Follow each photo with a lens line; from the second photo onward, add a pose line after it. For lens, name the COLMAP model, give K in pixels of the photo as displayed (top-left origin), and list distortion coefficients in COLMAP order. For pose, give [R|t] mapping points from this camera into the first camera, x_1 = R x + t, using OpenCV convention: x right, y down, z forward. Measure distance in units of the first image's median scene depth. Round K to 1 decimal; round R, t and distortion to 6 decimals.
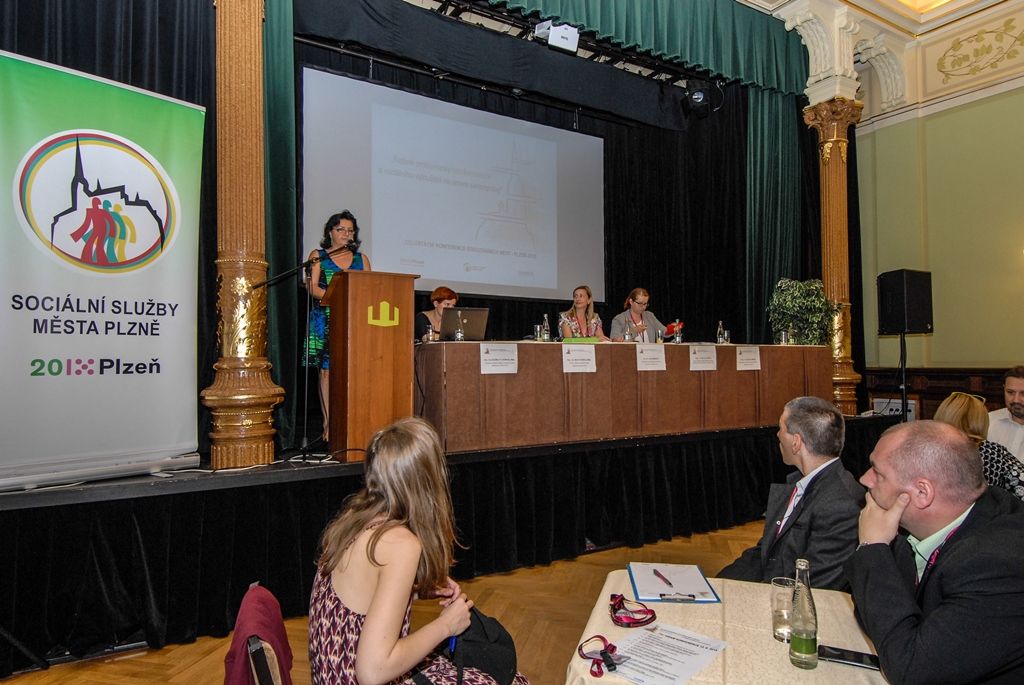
lens RADIAL K [[603.0, 0, 512.0], [0, 603.0, 342.5], [0, 0, 1]] dist [-0.029331, -0.000504]
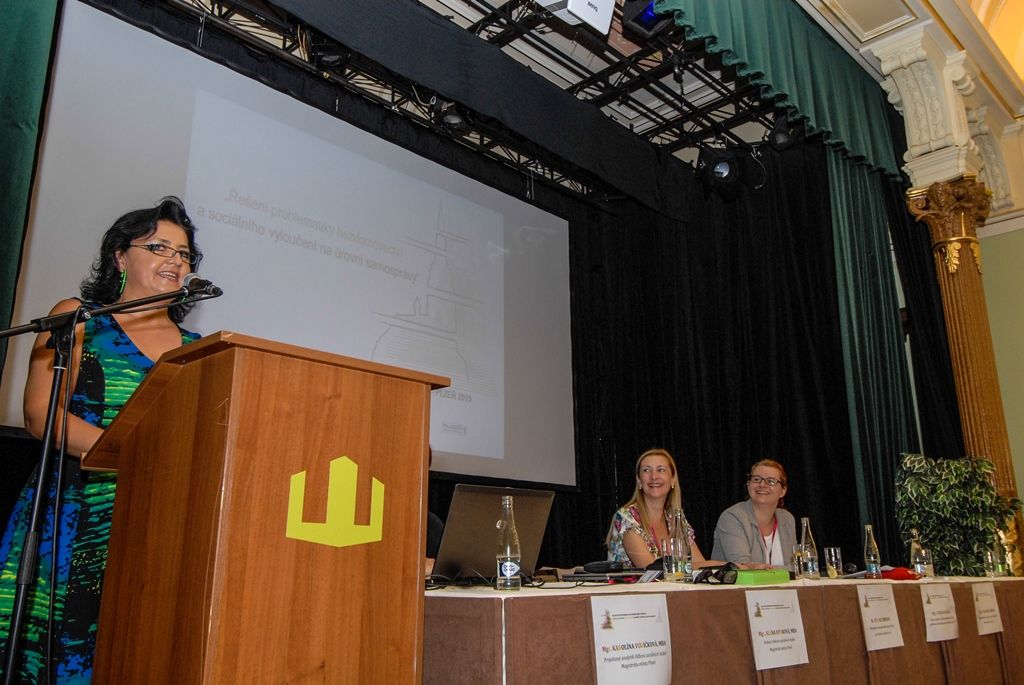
lens RADIAL K [[818.6, 0, 530.9], [0, 818.6, 342.6], [0, 0, 1]] dist [0.016847, 0.004656]
pose [[0.964064, 0.070413, 0.256168, -0.172711], [-0.006265, 0.969994, -0.243047, -0.020049], [-0.265595, 0.232708, 0.935578, 0.448293]]
